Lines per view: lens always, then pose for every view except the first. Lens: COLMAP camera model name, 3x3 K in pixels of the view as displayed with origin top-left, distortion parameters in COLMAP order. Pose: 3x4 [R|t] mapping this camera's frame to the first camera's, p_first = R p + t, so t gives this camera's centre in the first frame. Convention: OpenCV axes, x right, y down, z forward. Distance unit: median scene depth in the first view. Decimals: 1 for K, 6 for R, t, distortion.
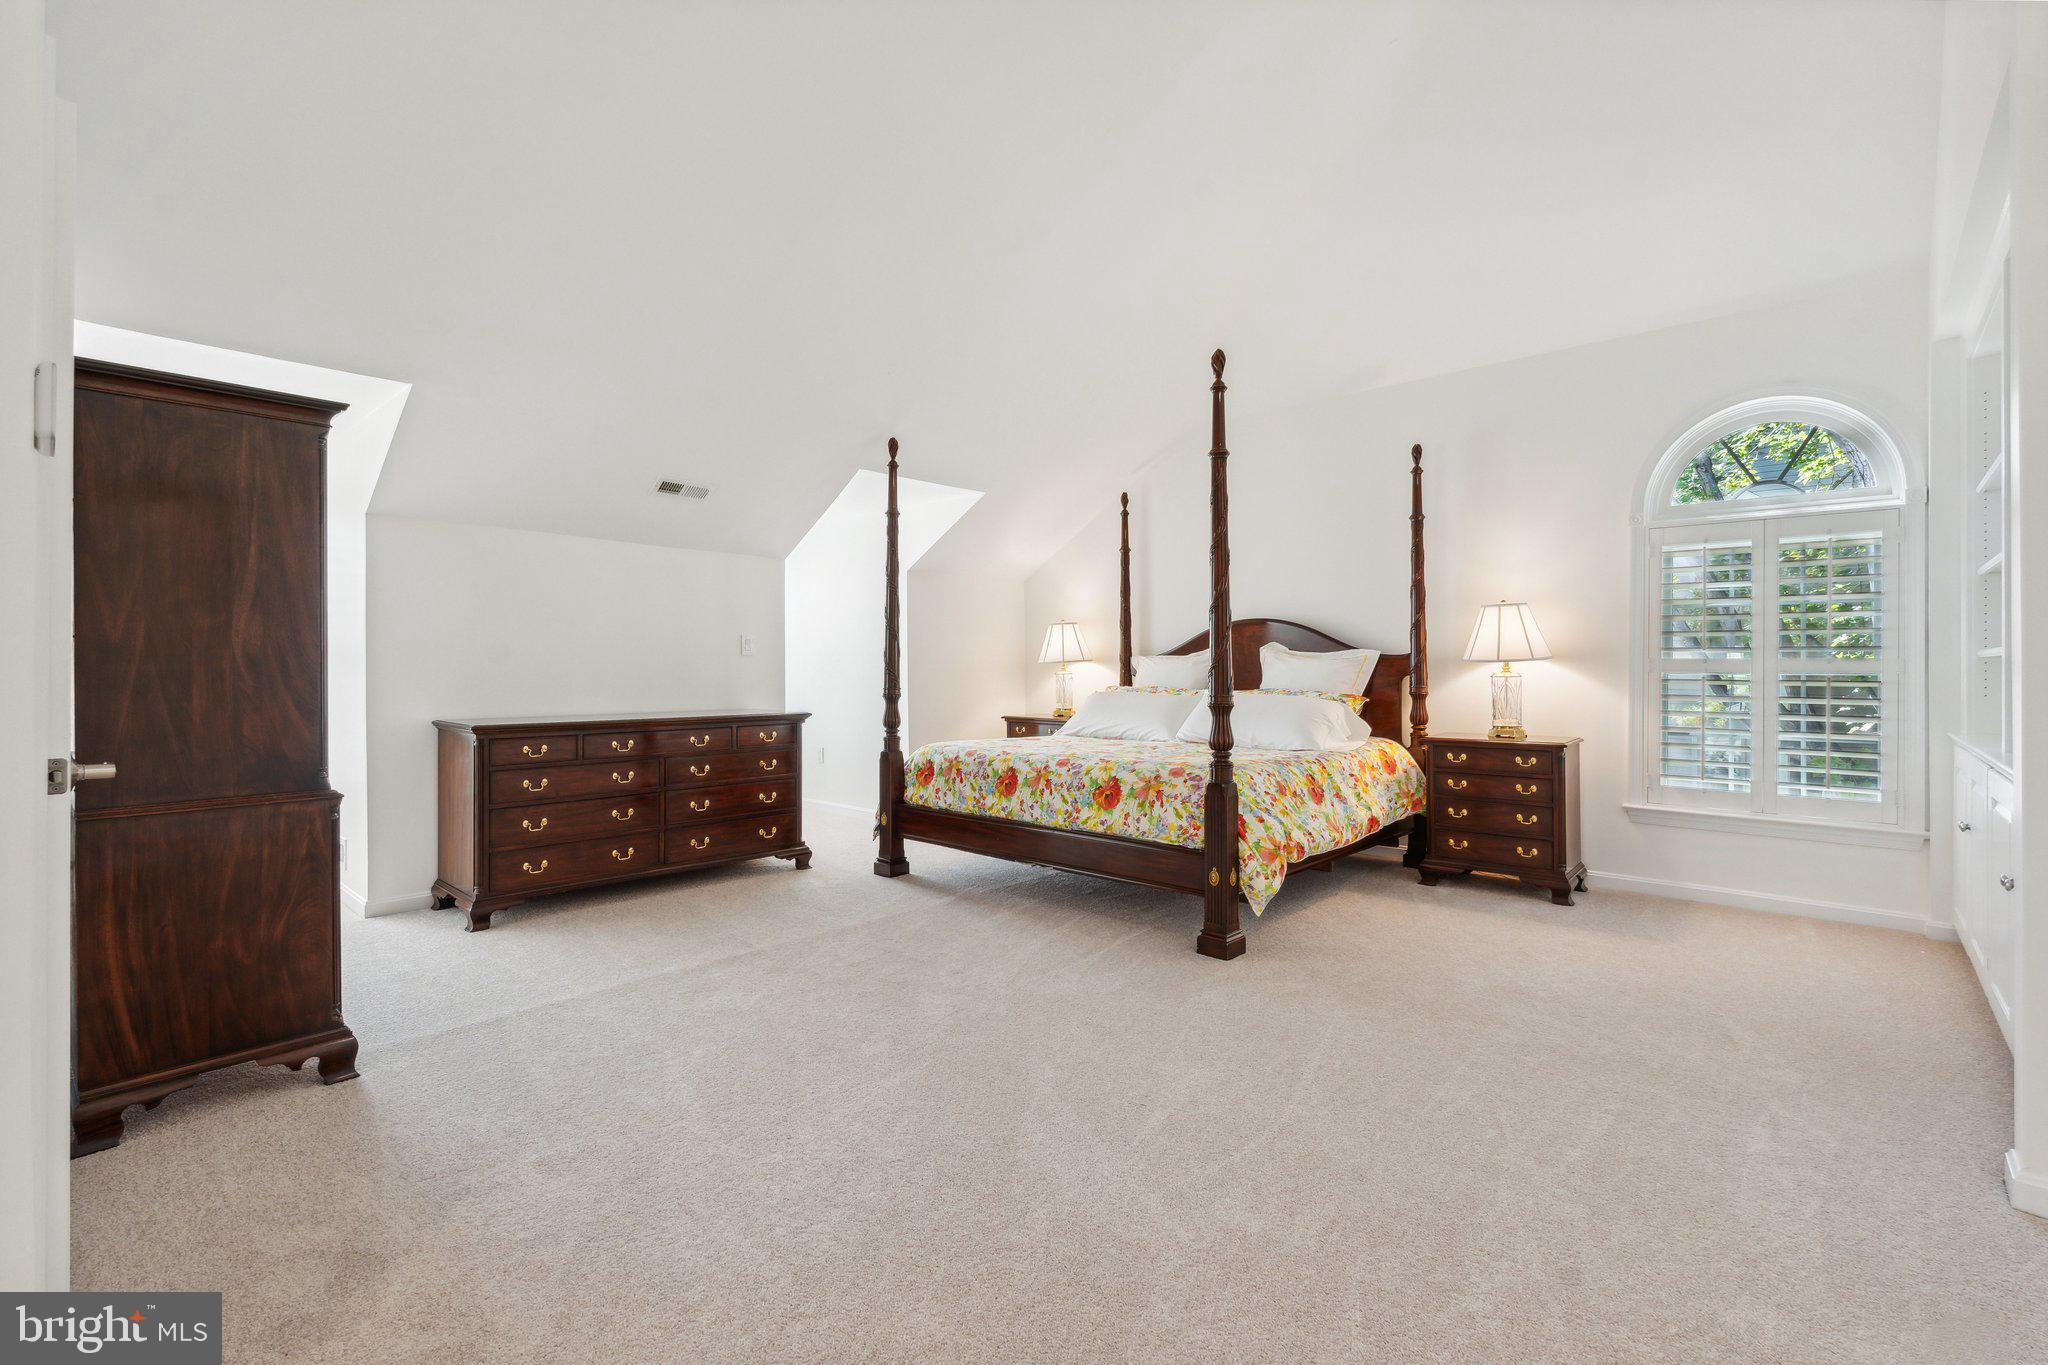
lens RADIAL K [[907.3, 0, 1031.4], [0, 907.3, 671.8], [0, 0, 1]] dist [-0.000193, -0.000595]
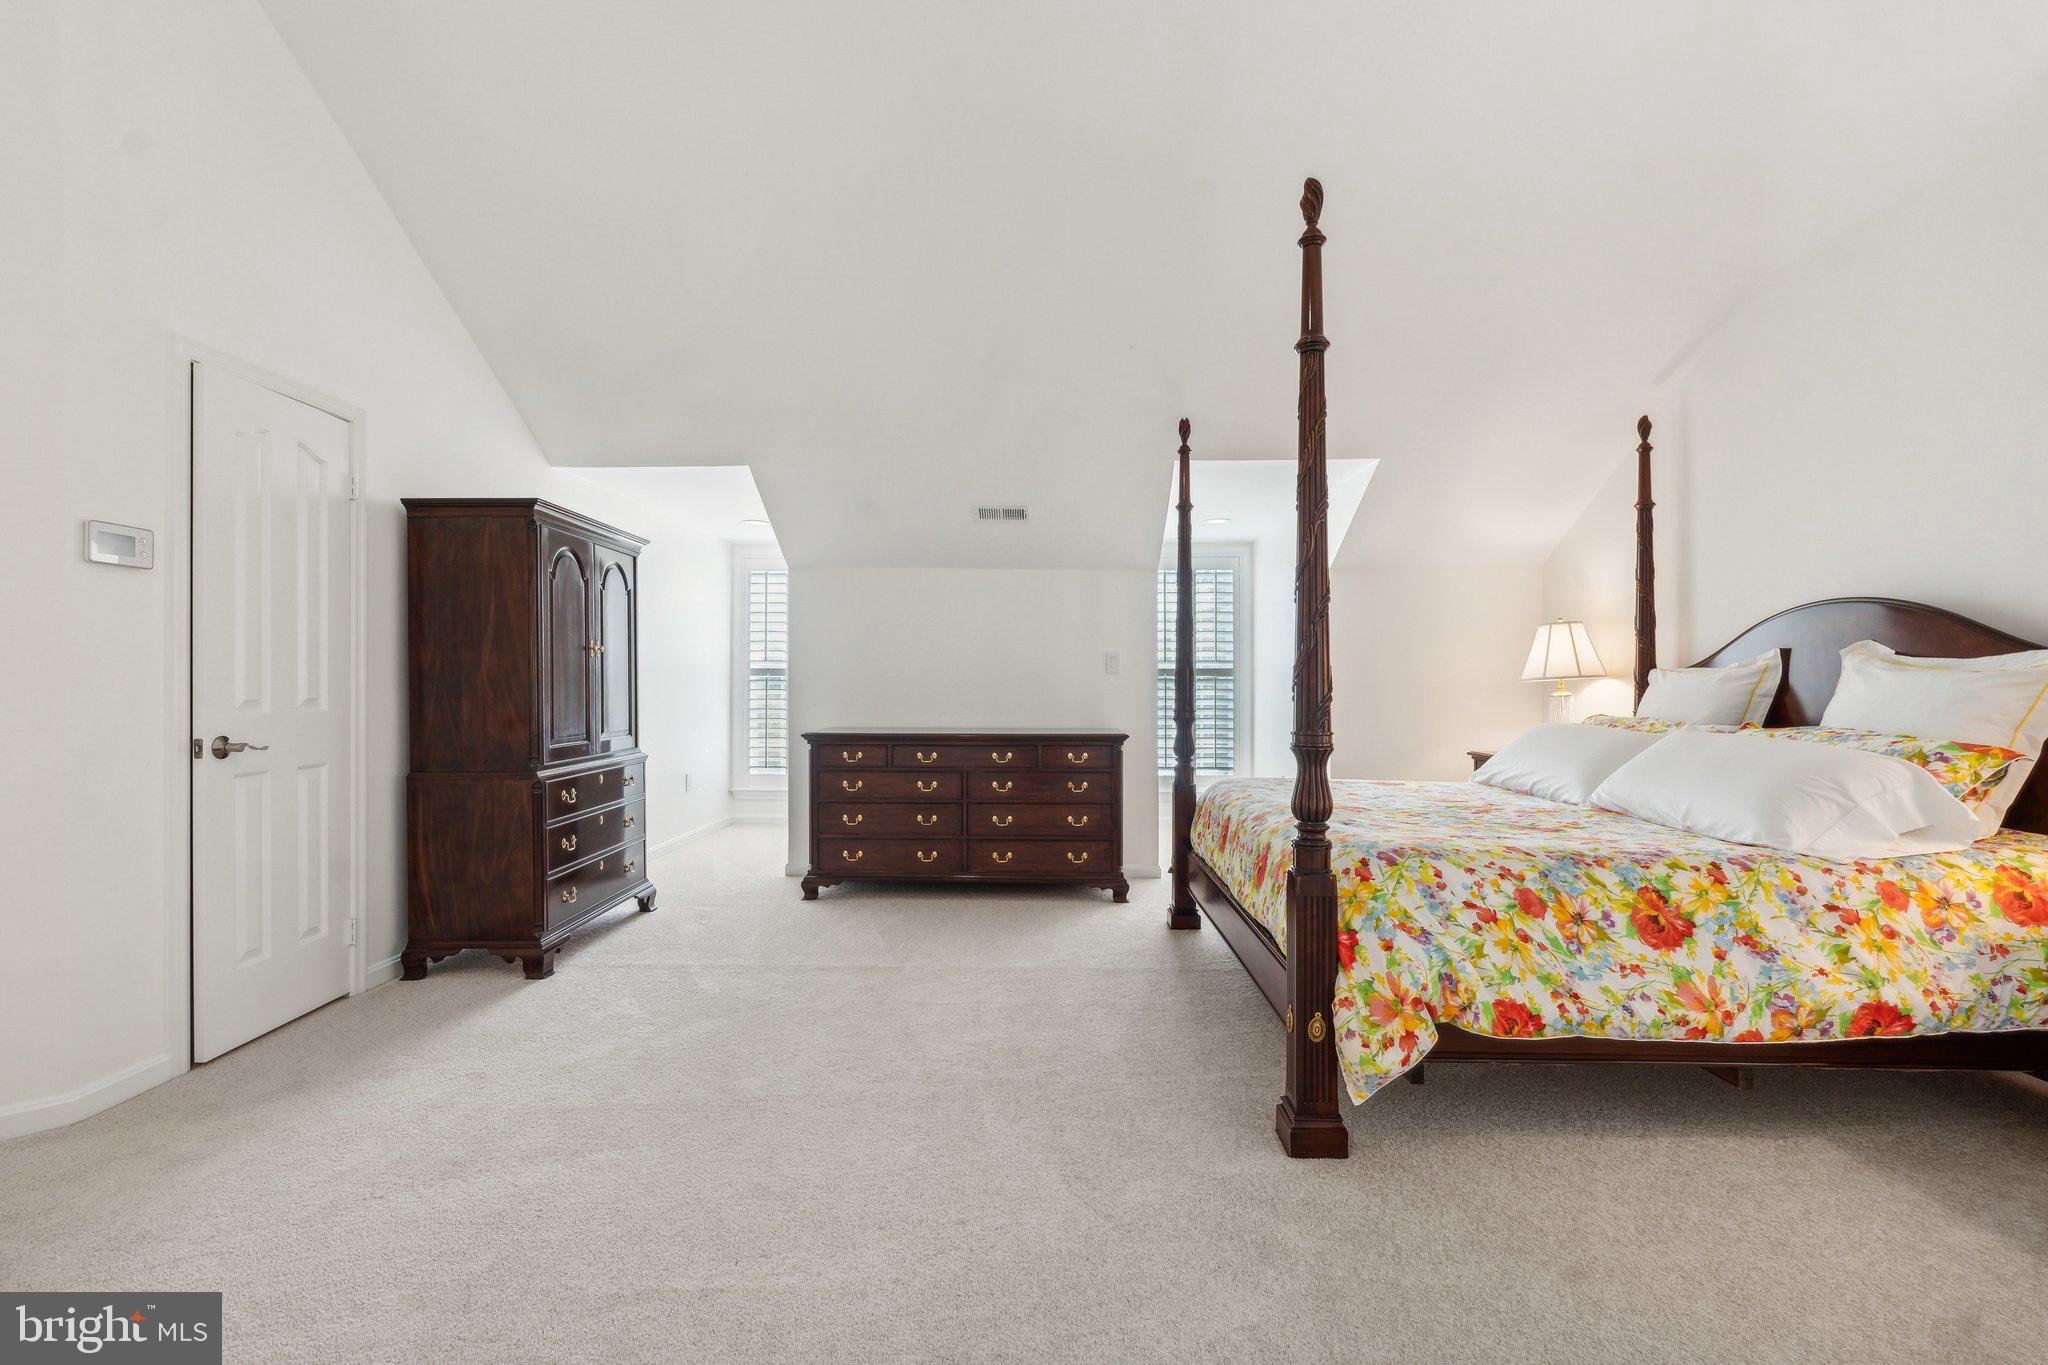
lens RADIAL K [[919.1, 0, 1025.1], [0, 919.1, 688.8], [0, 0, 1]] dist [0.000275, 0.000721]
pose [[0.655615, 0.004573, -0.755082, 0.497064], [-0.003960, 0.999989, 0.002618, -0.004332], [0.755085, 0.001274, 0.655626, 0.388480]]
